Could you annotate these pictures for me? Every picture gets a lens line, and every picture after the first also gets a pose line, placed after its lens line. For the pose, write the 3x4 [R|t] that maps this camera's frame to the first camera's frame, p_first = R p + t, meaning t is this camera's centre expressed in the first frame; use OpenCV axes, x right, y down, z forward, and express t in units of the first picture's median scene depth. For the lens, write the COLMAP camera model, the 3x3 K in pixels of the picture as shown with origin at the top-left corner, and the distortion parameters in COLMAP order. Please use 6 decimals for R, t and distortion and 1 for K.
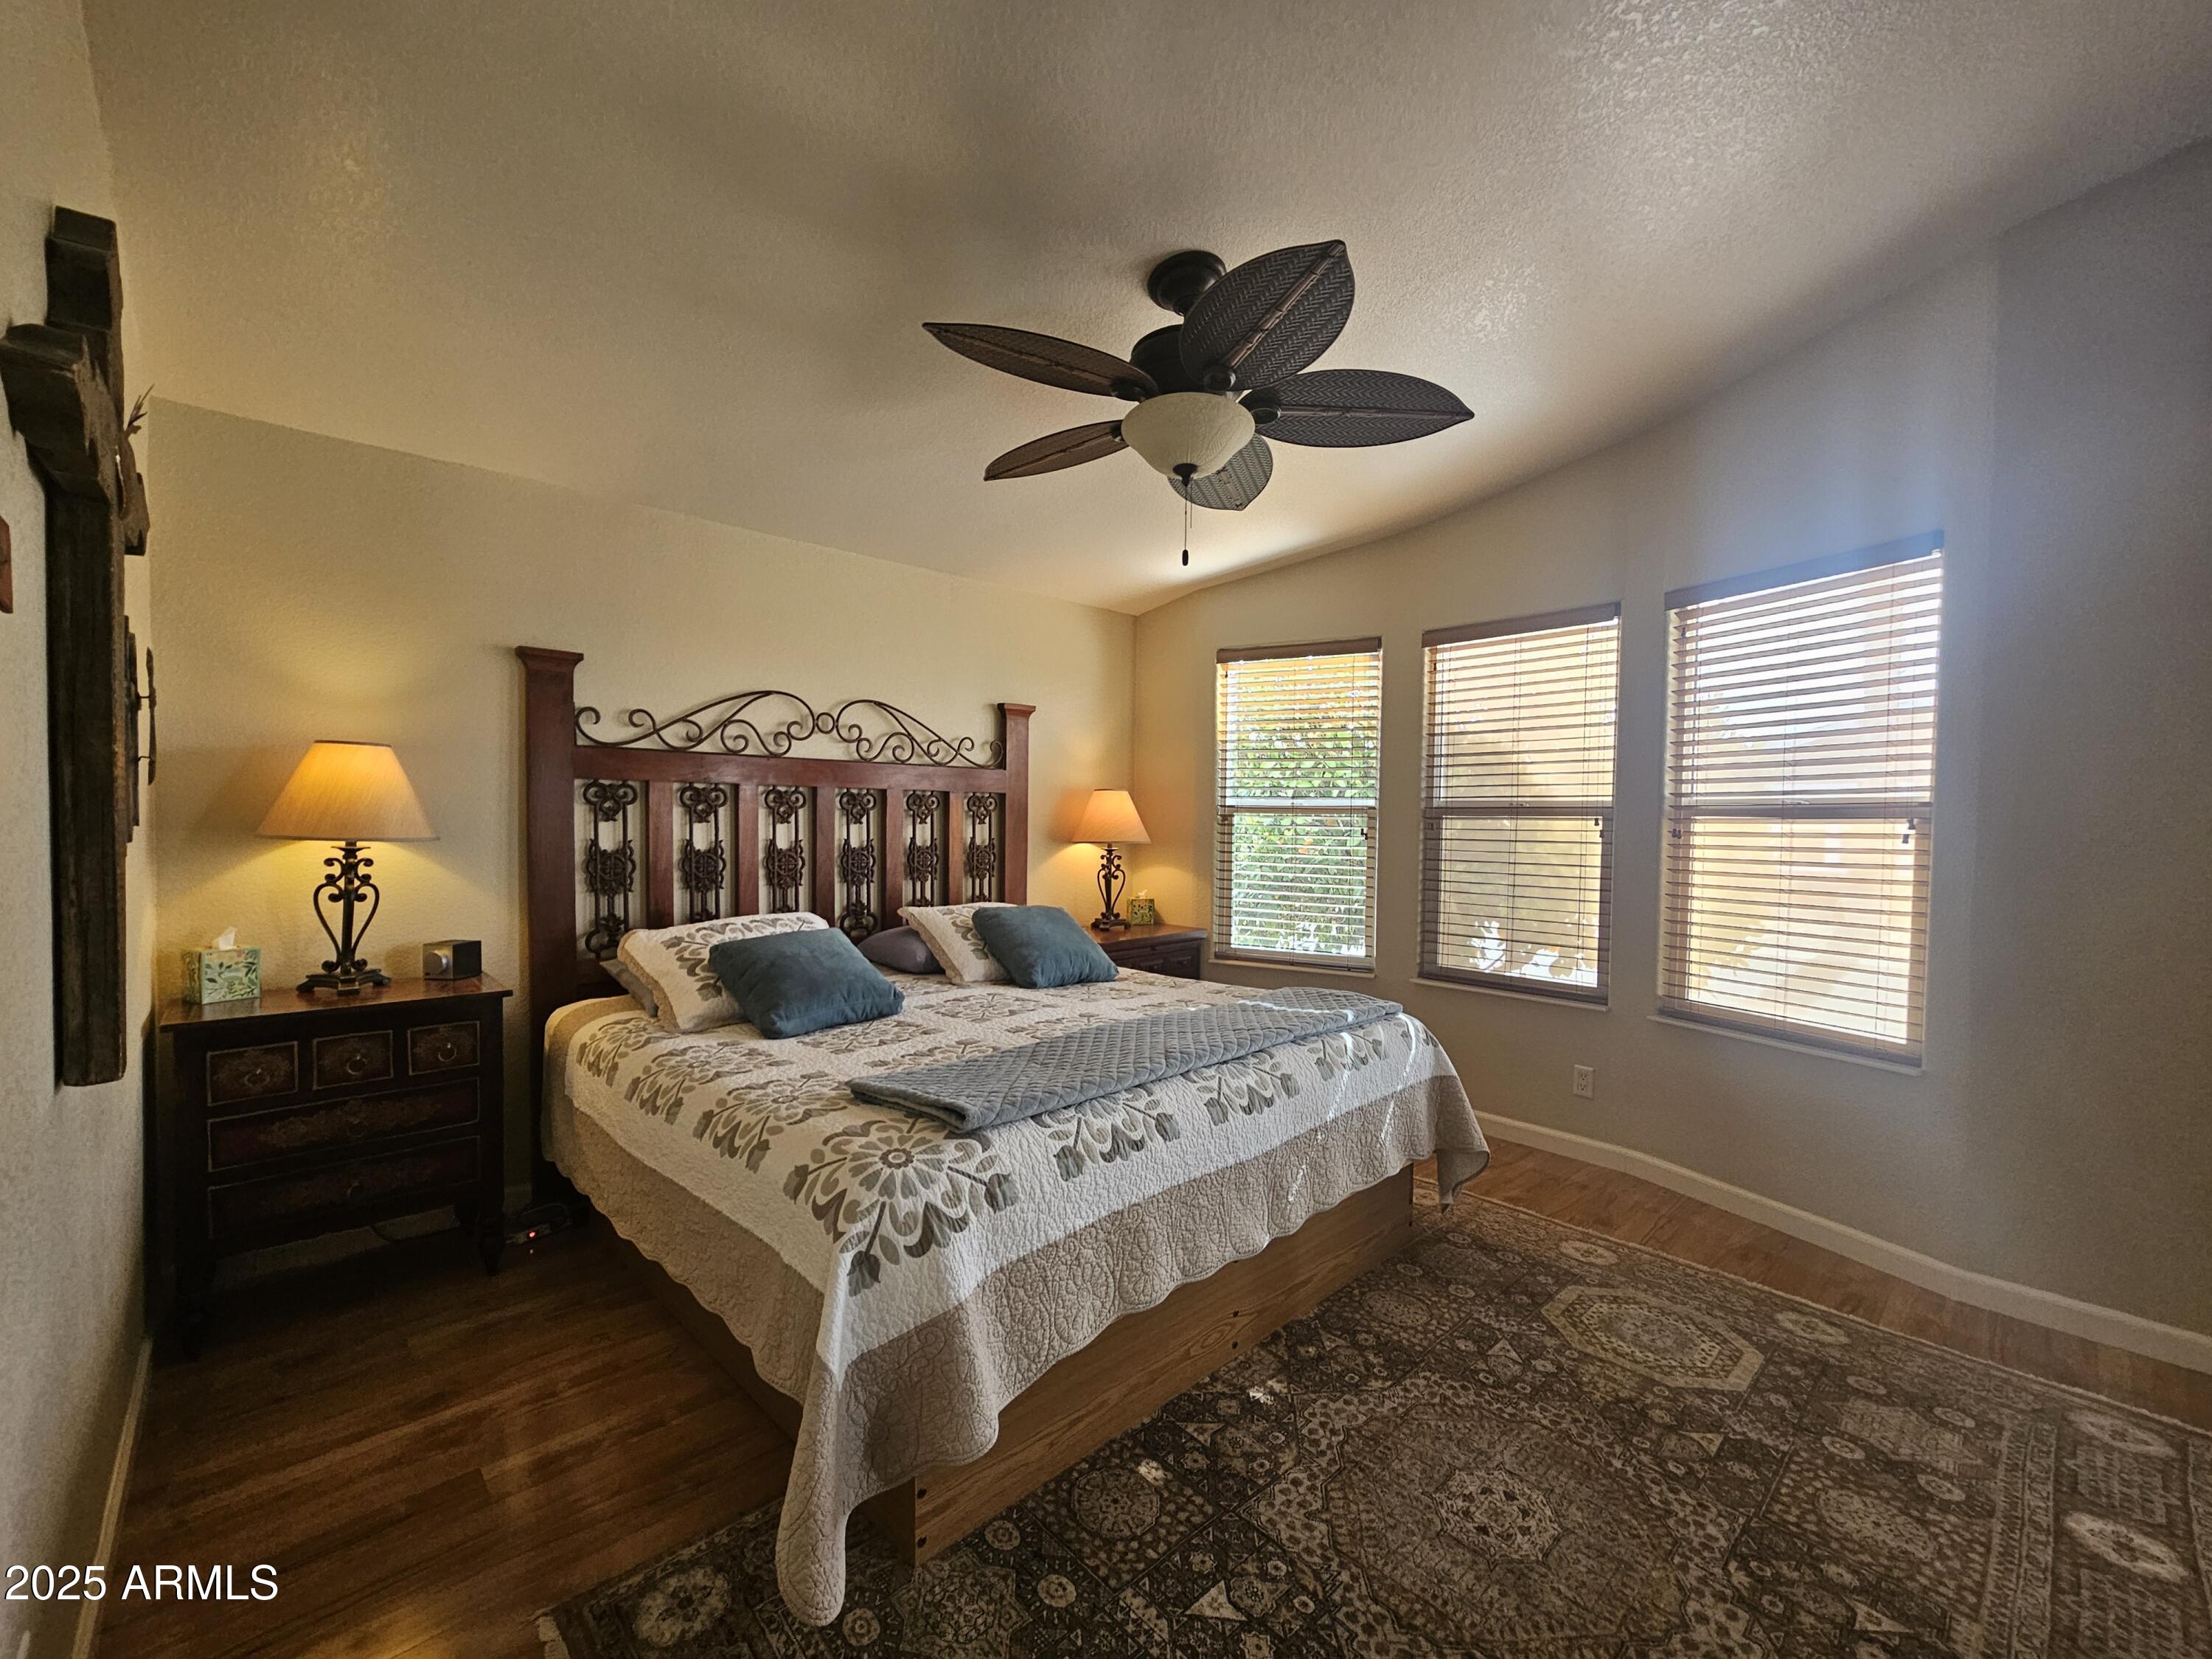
lens RADIAL K [[909.1, 0, 1108.1], [0, 909.1, 838.1], [0, 0, 1]] dist [-0.003517, 0.003016]
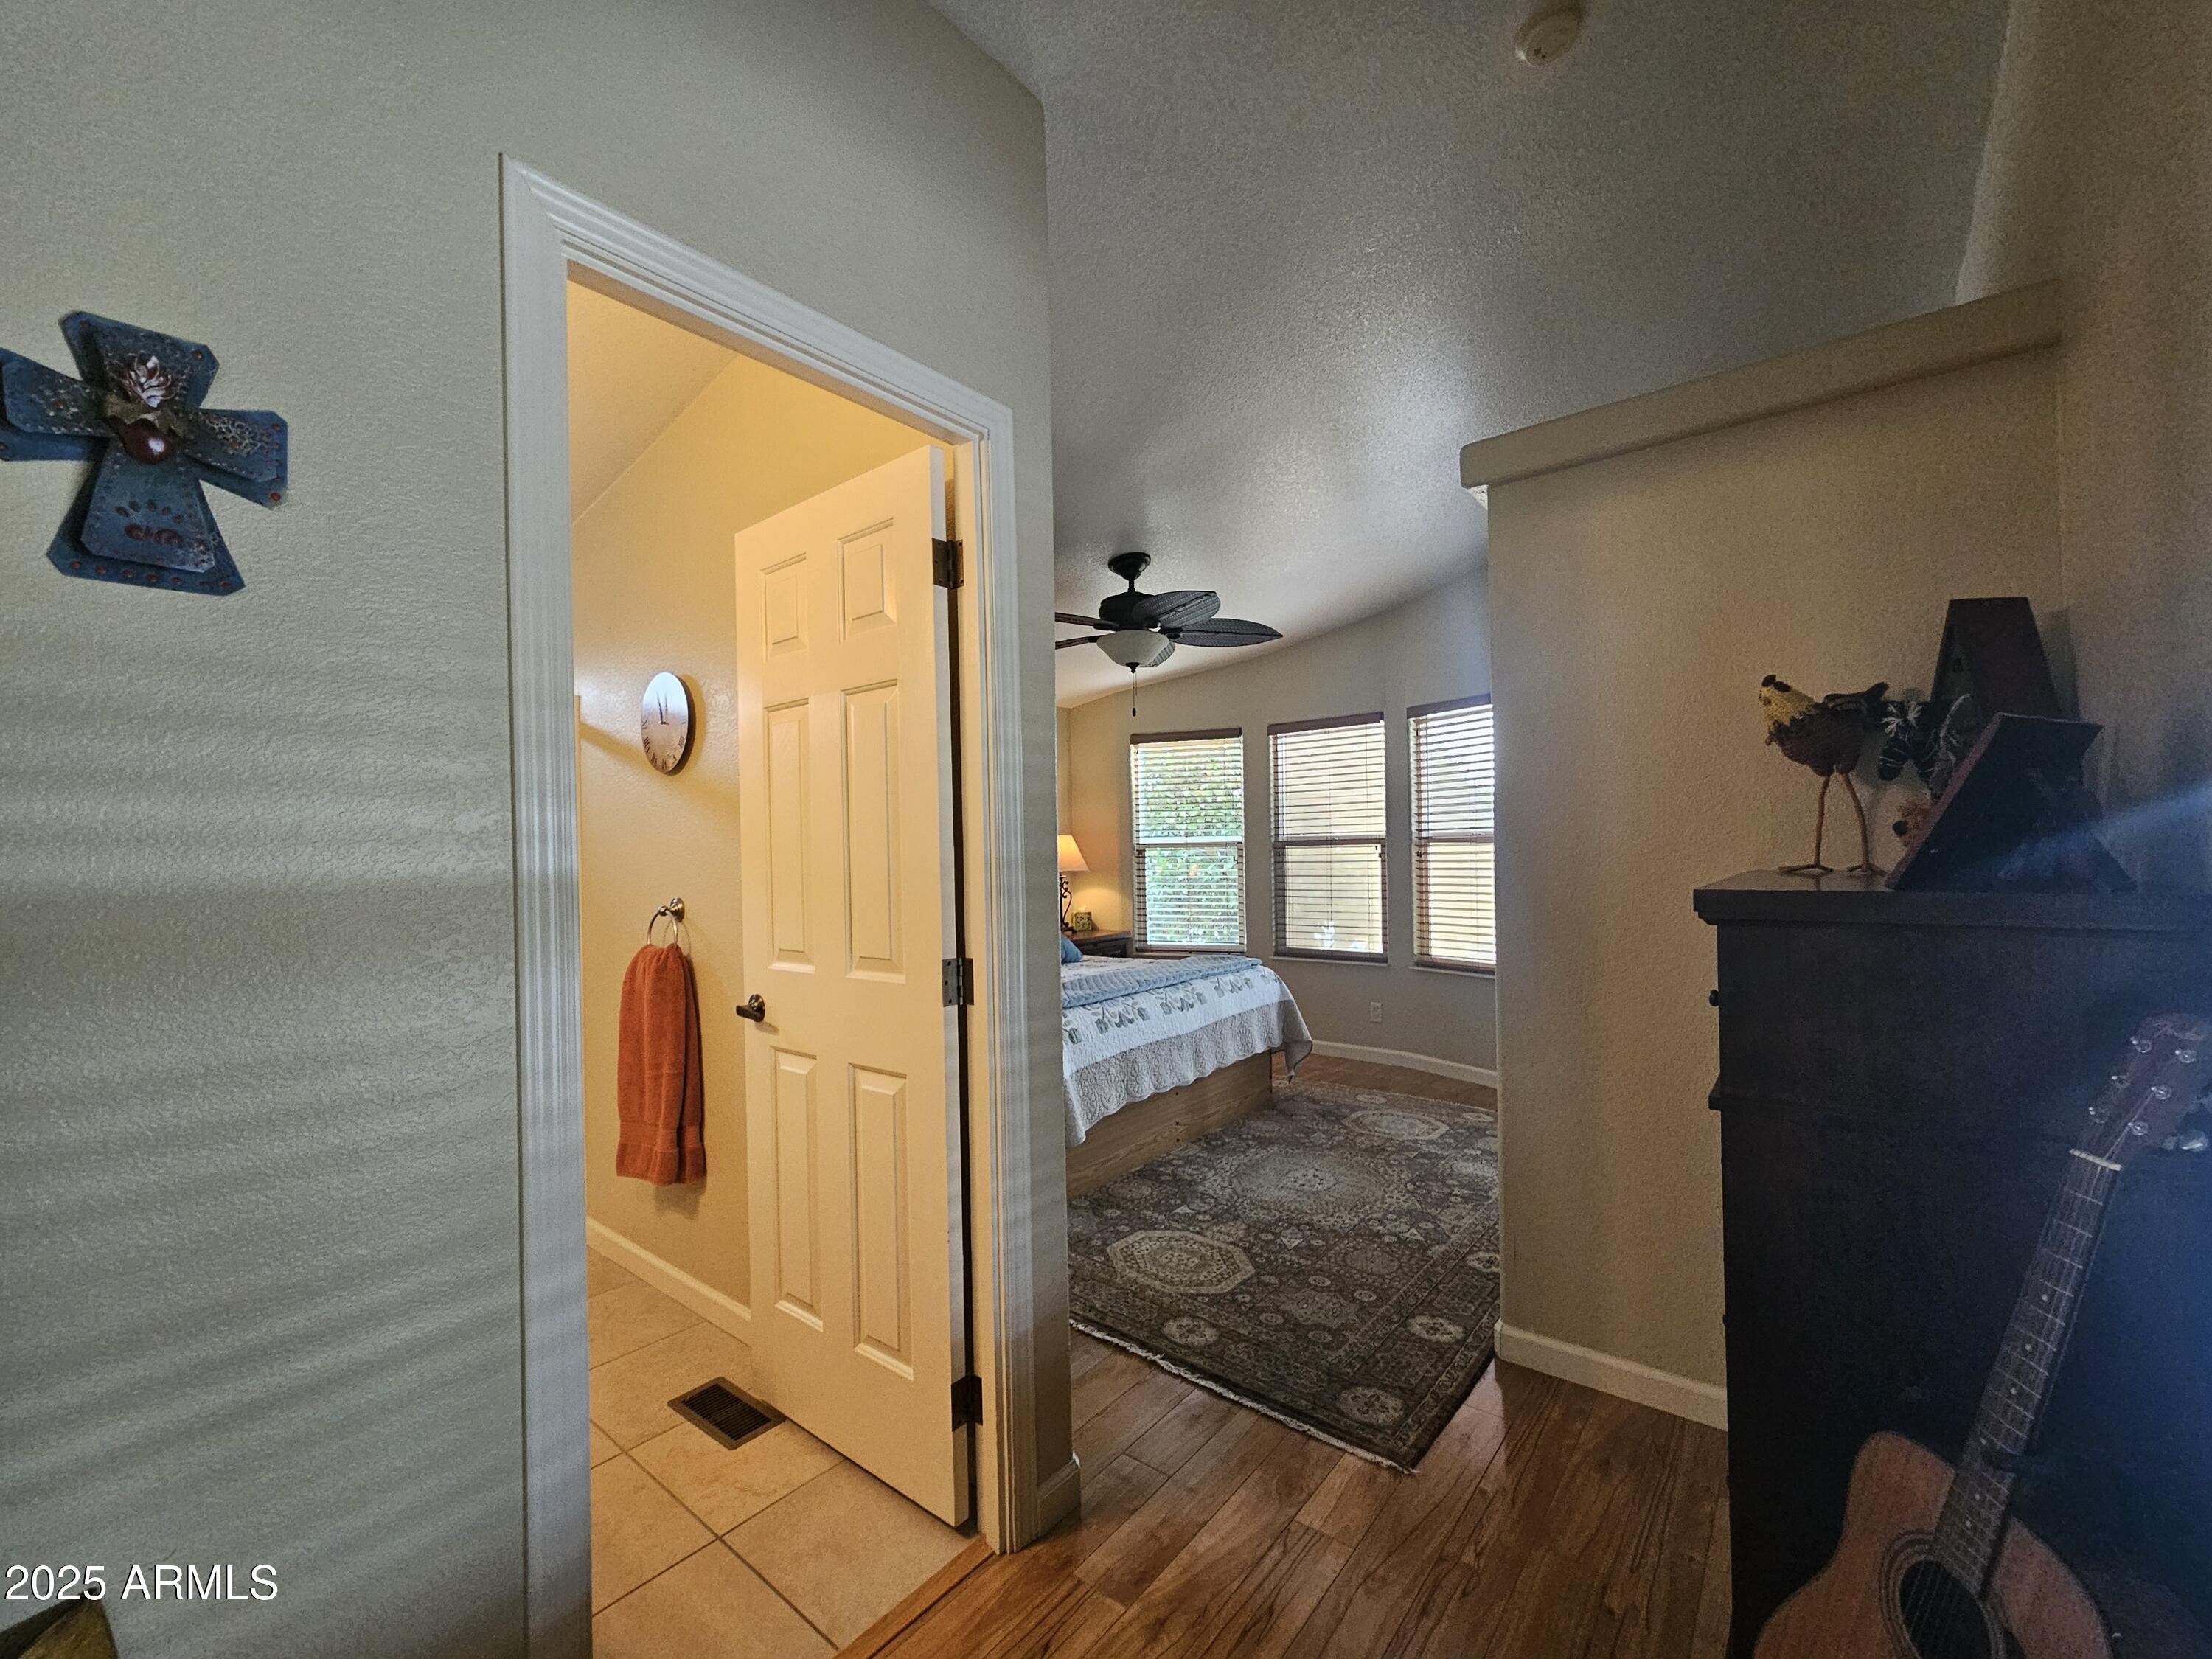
lens RADIAL K [[909.1, 0, 1105.2], [0, 909.1, 840.3], [0, 0, 1]] dist [-0.003517, 0.003016]
pose [[0.990667, -0.030234, 0.132910, -0.159290], [0.034530, 0.998949, -0.030139, 0.000259], [-0.131859, 0.034447, 0.990670, -0.565236]]
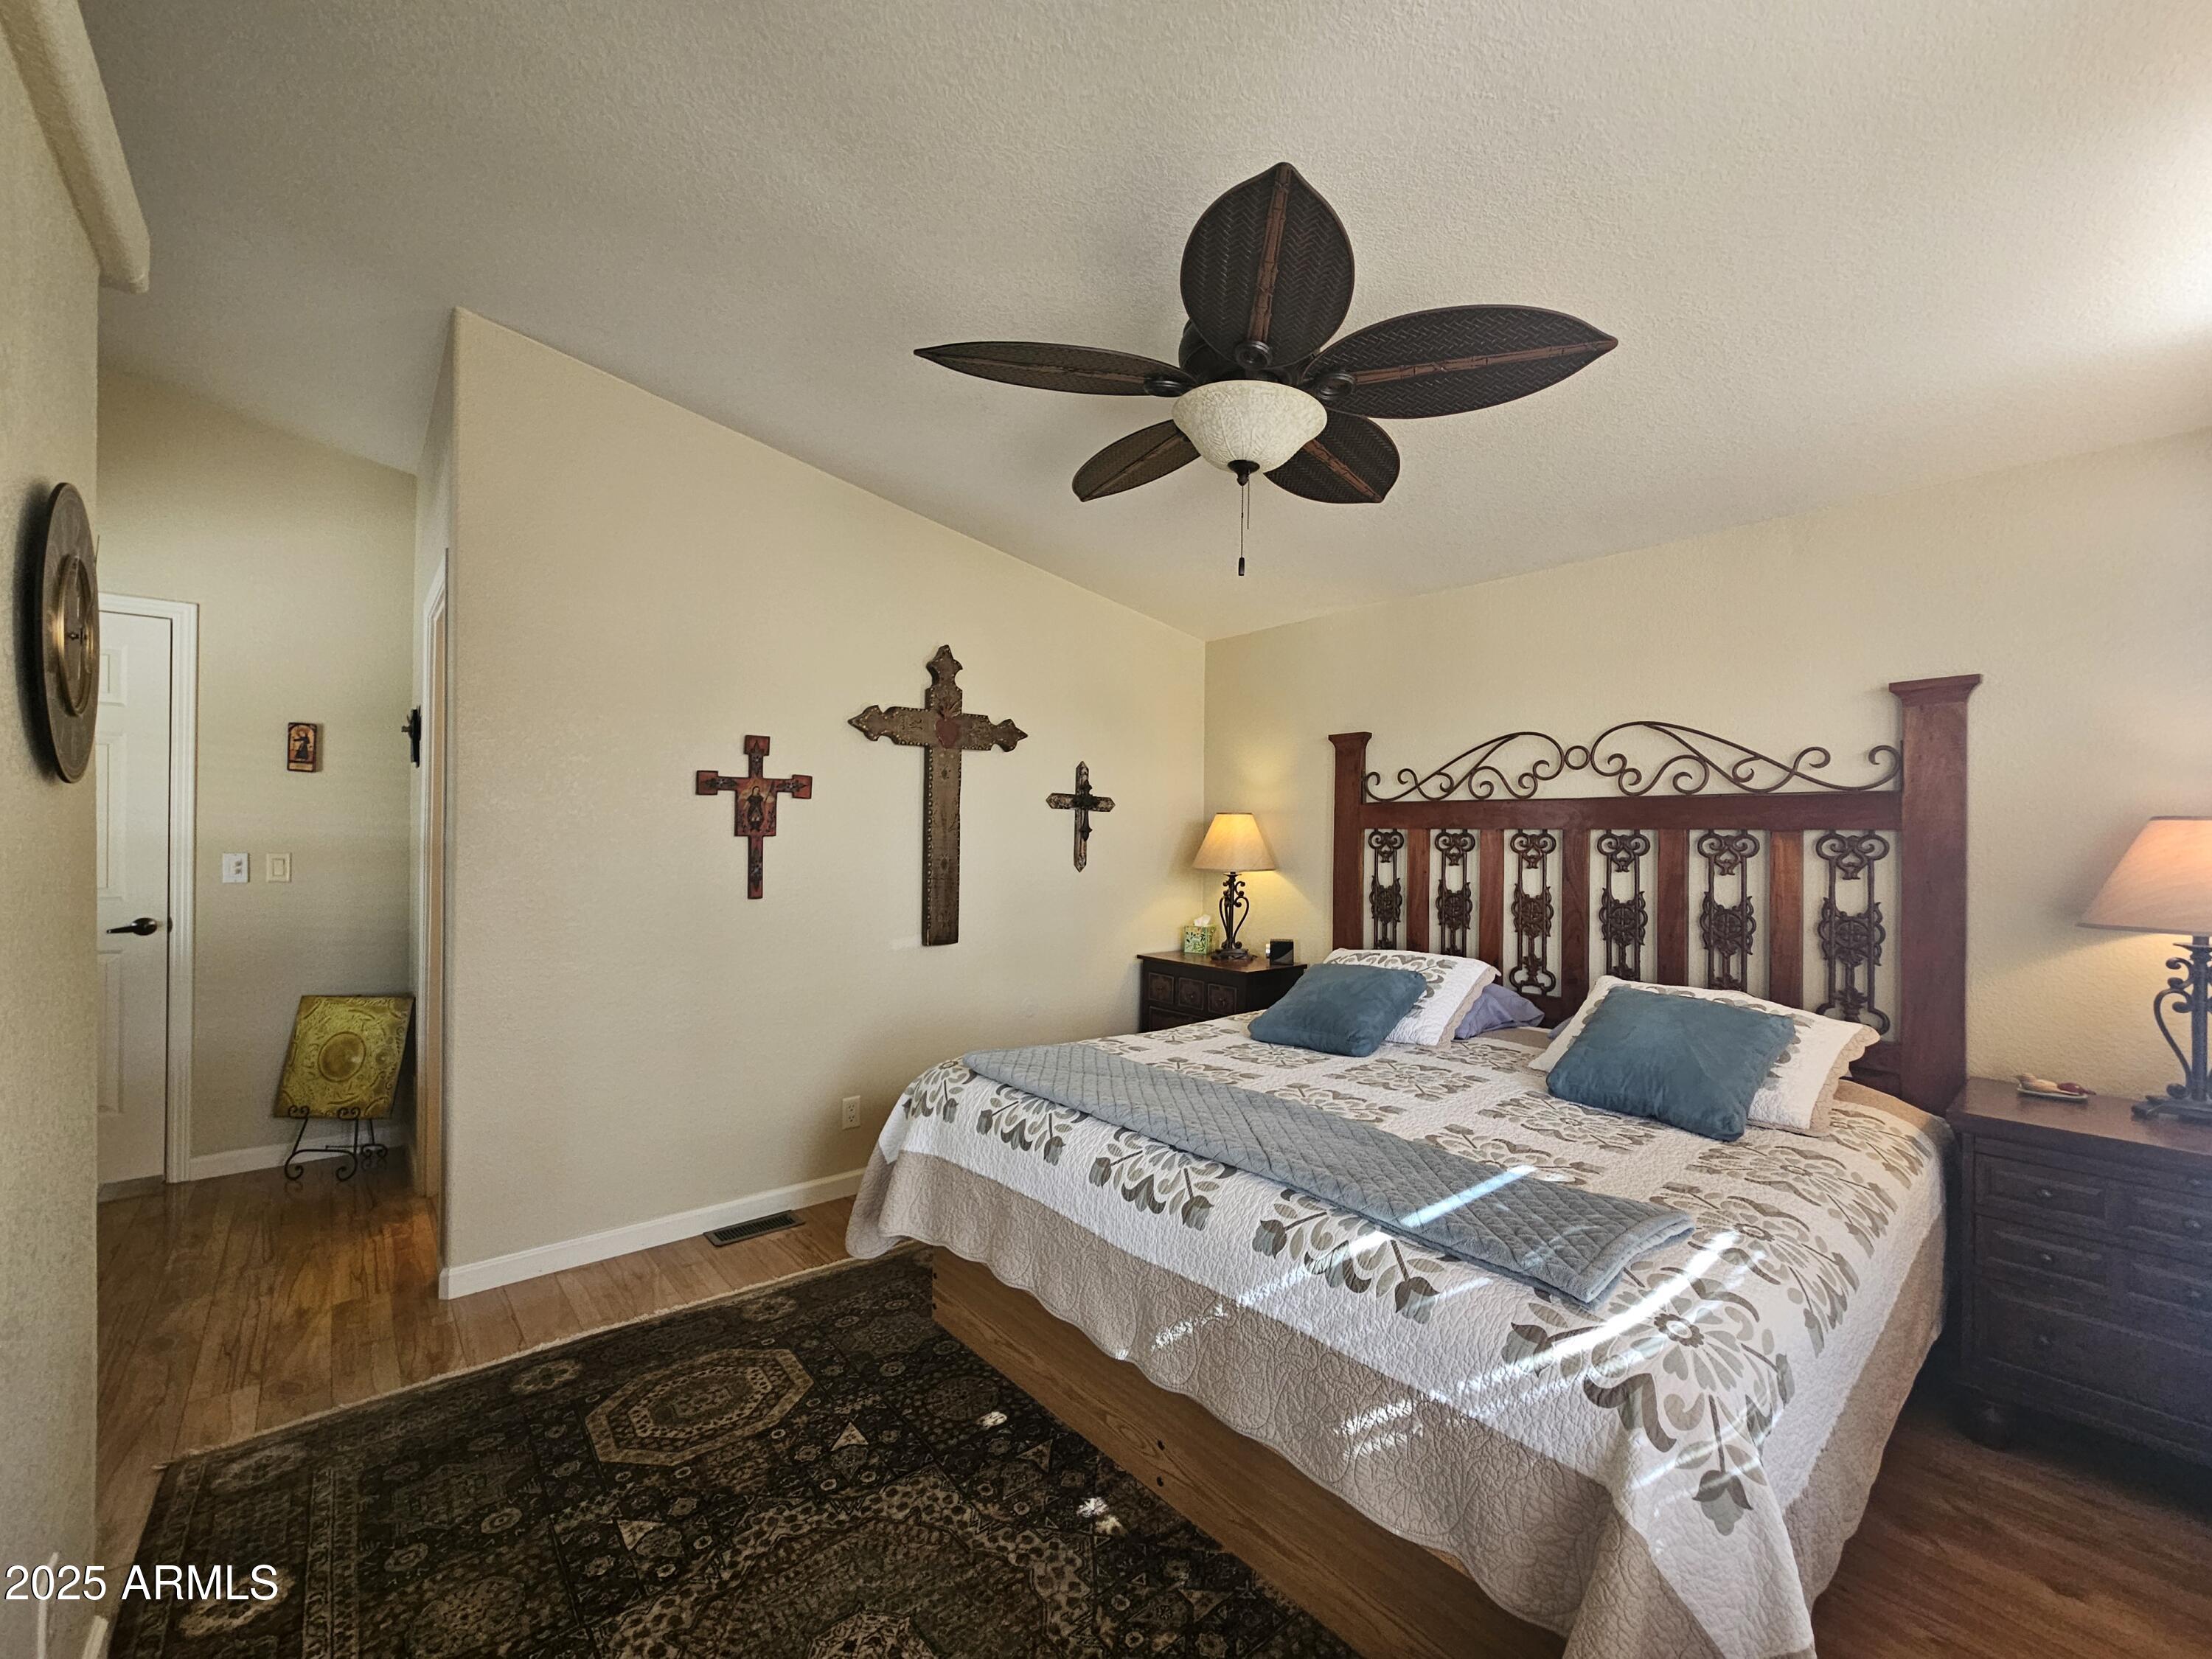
lens RADIAL K [[909.1, 0, 1104.5], [0, 909.1, 836.0], [0, 0, 1]] dist [-0.003517, 0.003016]
pose [[-0.056221, -0.013395, -0.998328, 0.688128], [-0.033733, 0.999365, -0.011509, -0.026601], [0.997848, 0.033030, -0.056637, 0.667530]]
